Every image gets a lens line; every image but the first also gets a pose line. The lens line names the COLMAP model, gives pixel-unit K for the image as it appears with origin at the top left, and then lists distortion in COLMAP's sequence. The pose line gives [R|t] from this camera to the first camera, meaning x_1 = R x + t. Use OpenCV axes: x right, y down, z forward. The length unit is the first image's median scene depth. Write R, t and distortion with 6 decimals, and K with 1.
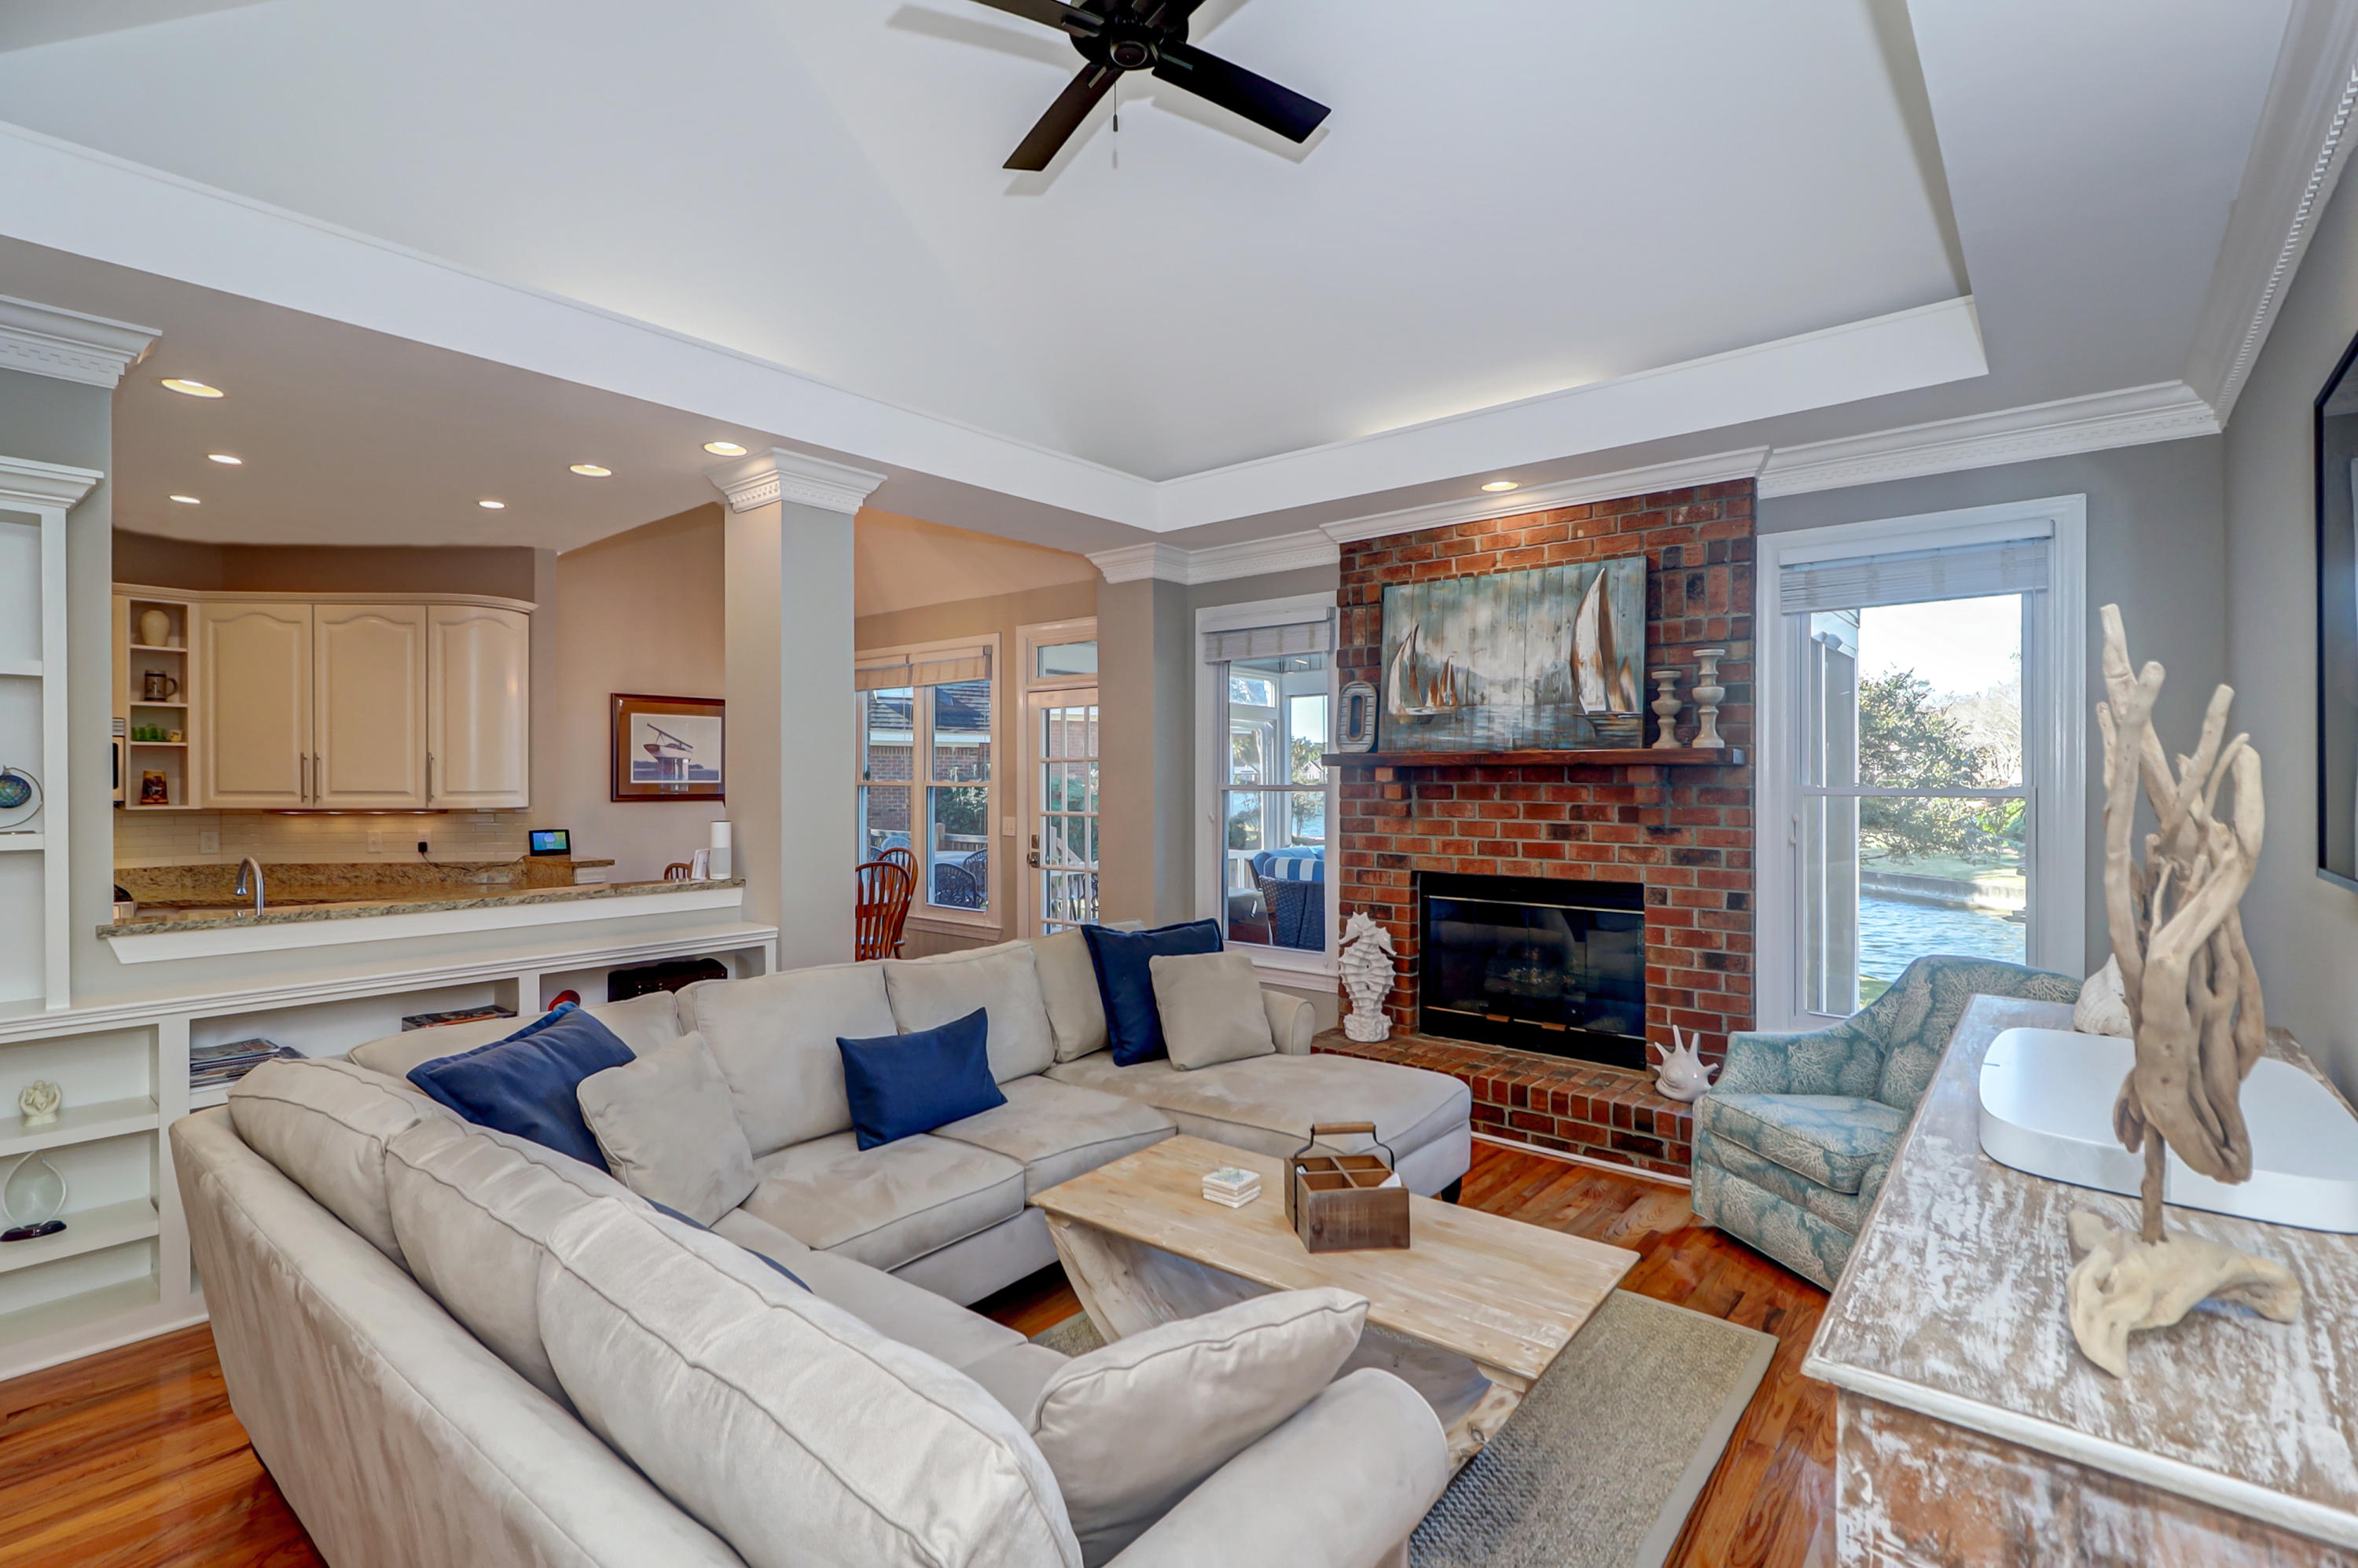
lens RADIAL K [[1100.8, 0, 1156.8], [0, 1100.8, 779.0], [0, 0, 1]] dist [0.000138, 0.000293]
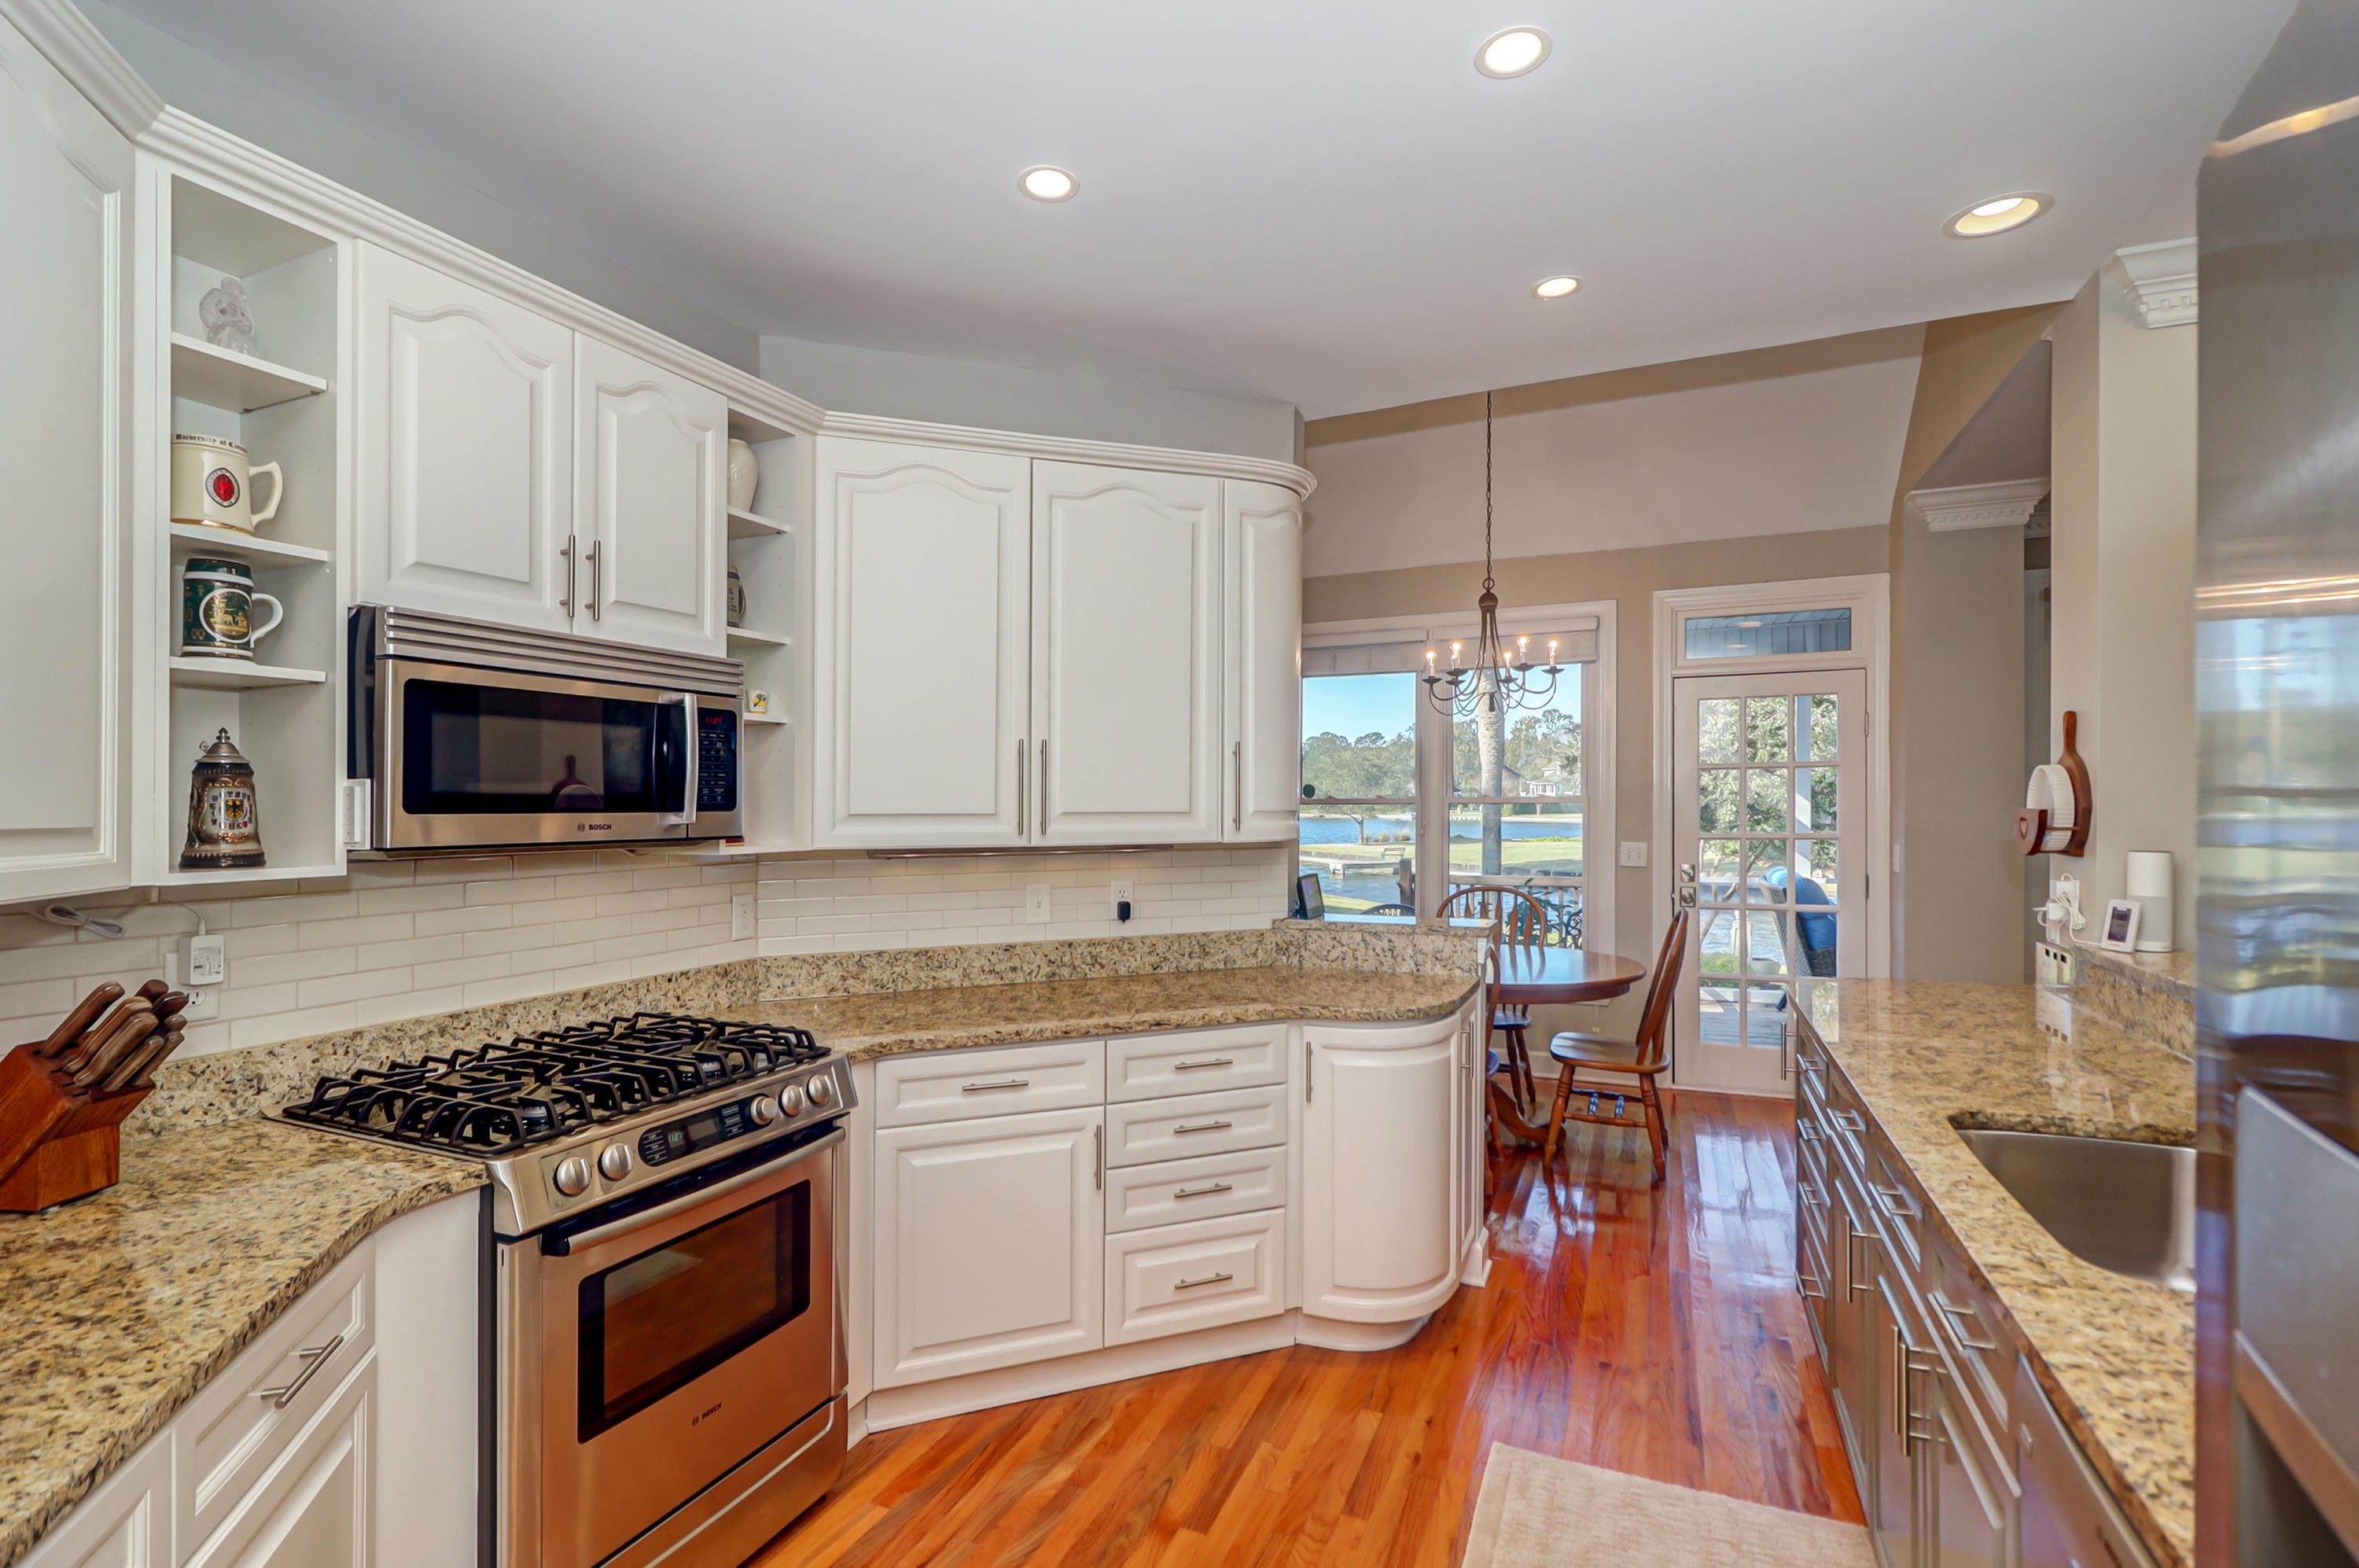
lens RADIAL K [[1087.6, 0, 1182.7], [0, 1087.6, 792.7], [0, 0, 1]] dist [0.000150, -0.000095]
pose [[0.956737, -0.005319, 0.290907, -0.965288], [0.008416, 0.999920, -0.009398, 0.007924], [-0.290834, 0.011440, 0.956705, 0.547165]]
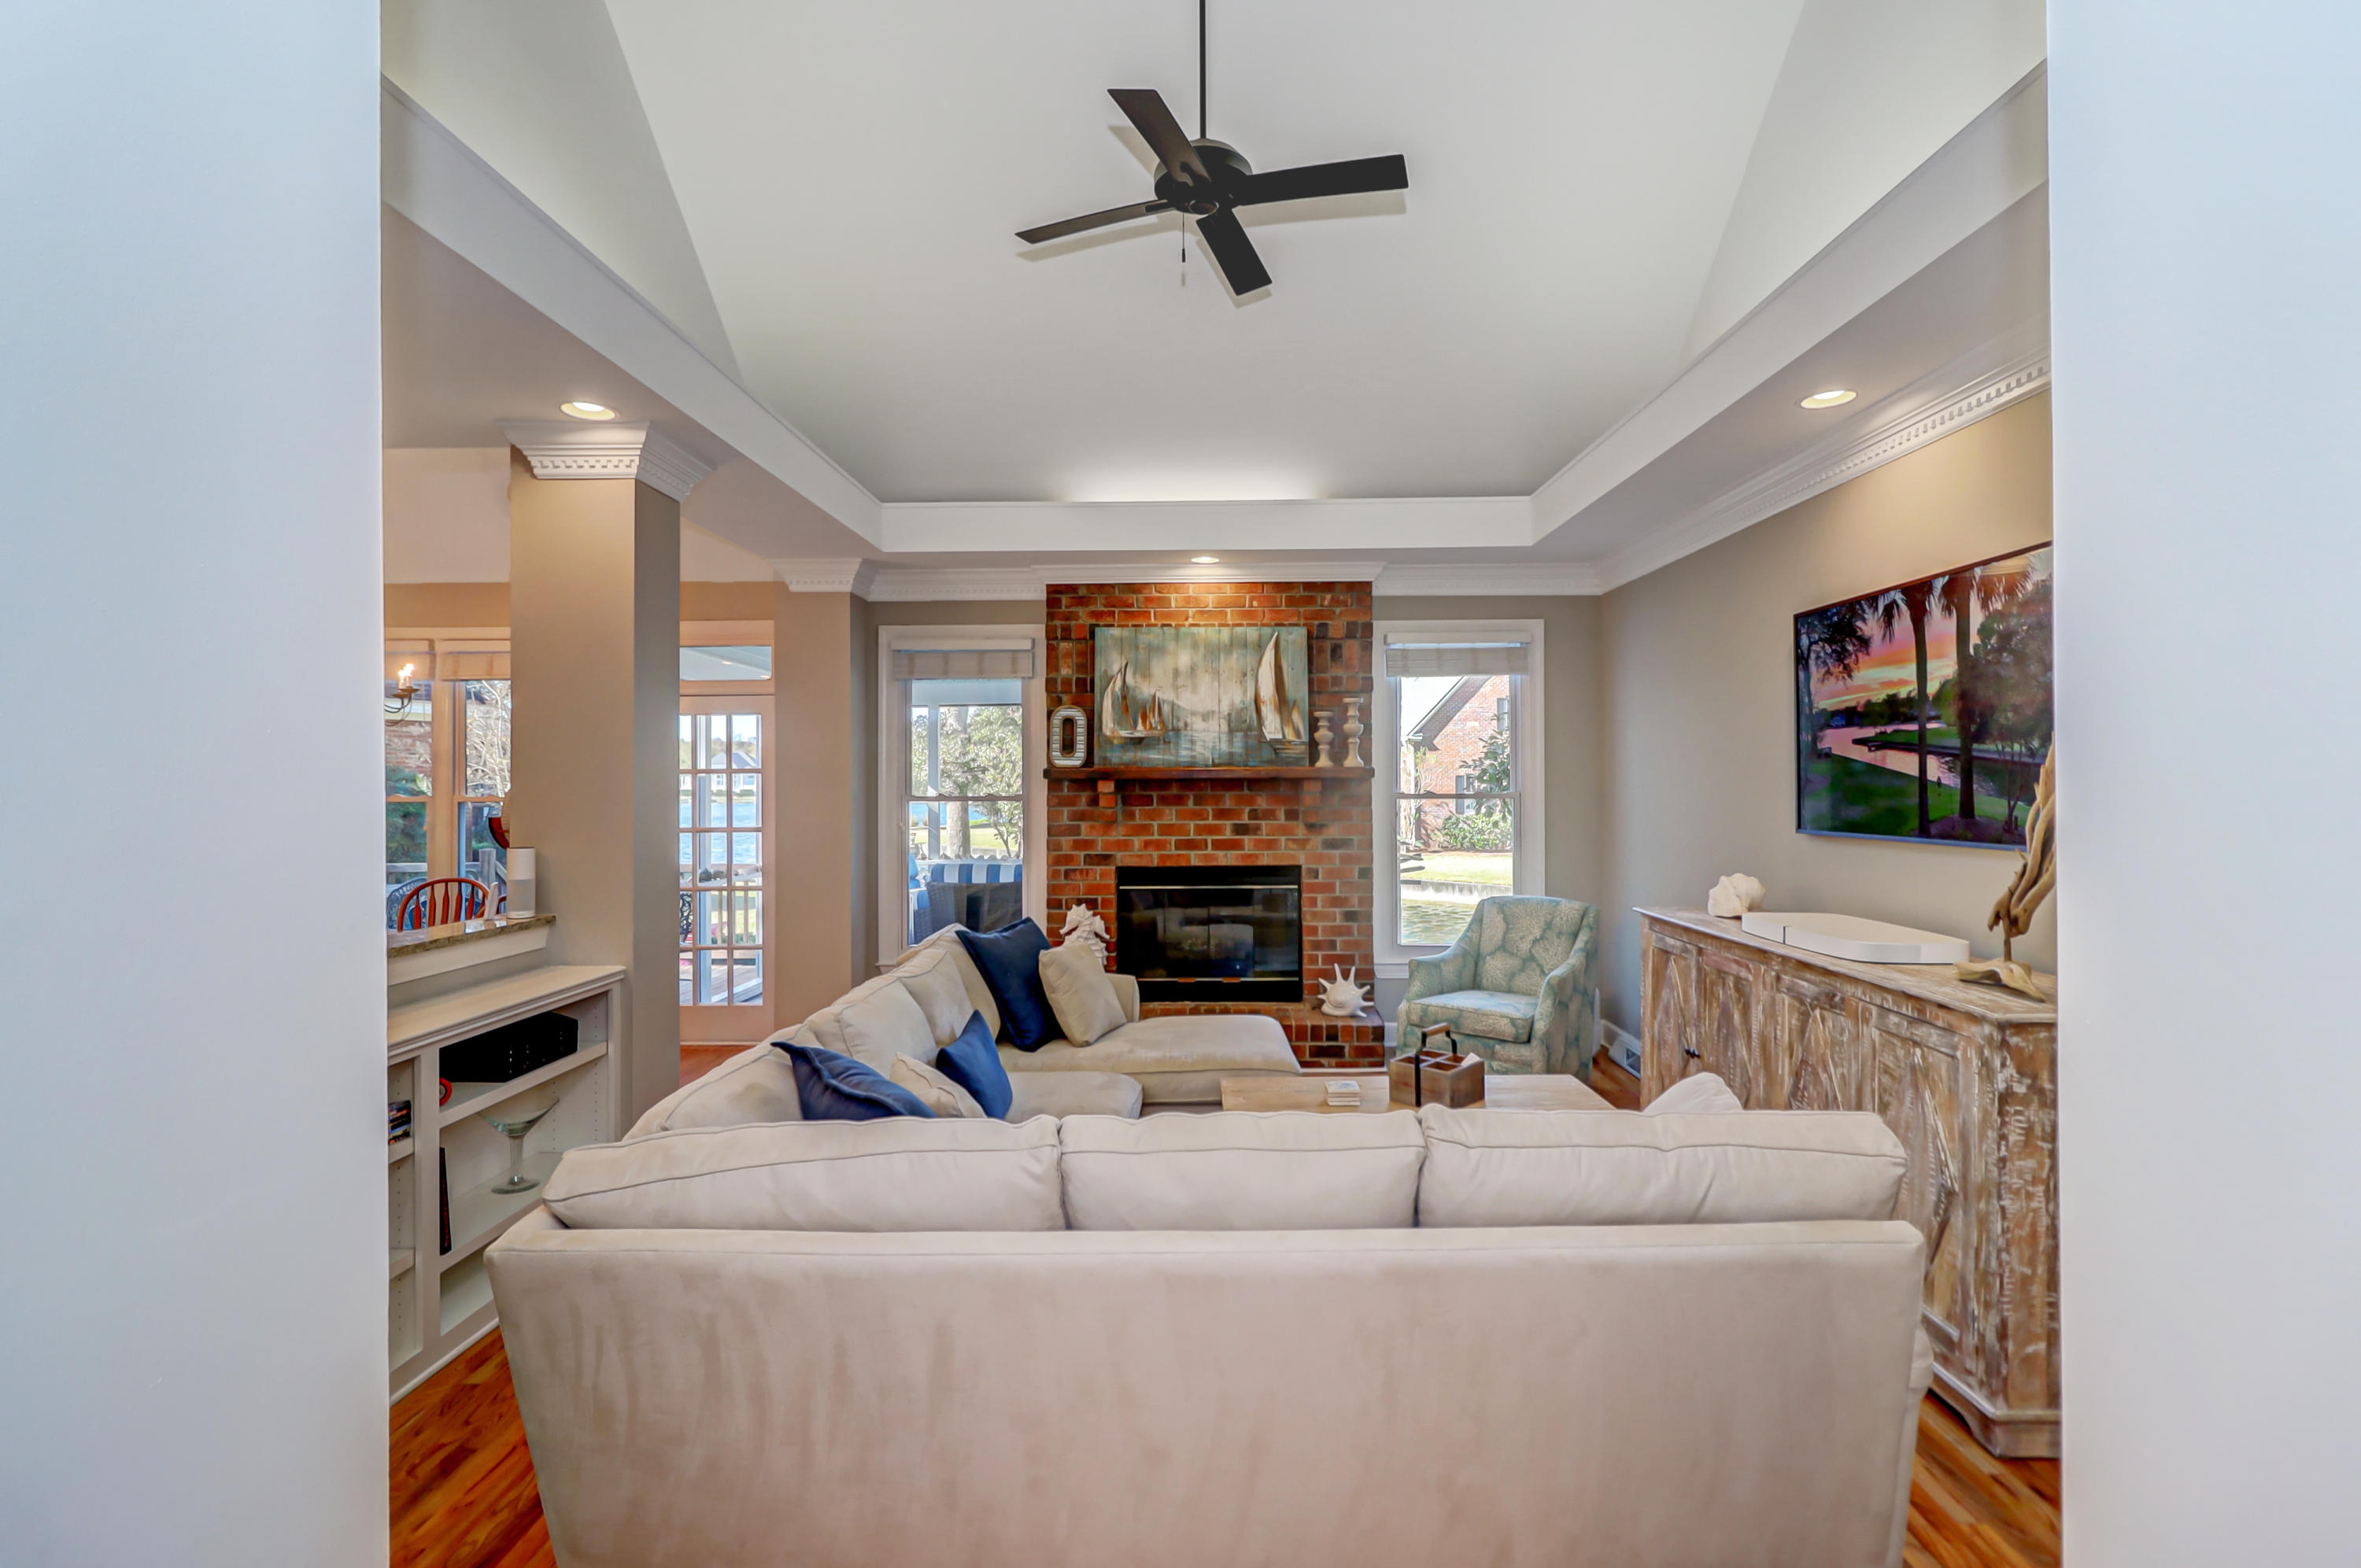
lens RADIAL K [[1080.0, 0, 1189.1], [0, 1080.0, 779.3], [0, 0, 1]] dist [0.002313, 0.000315]
pose [[0.769302, -0.001588, 0.638883, -0.489743], [0.005875, 0.999972, -0.004589, -0.005948], [-0.638858, 0.007284, 0.769290, 0.050364]]
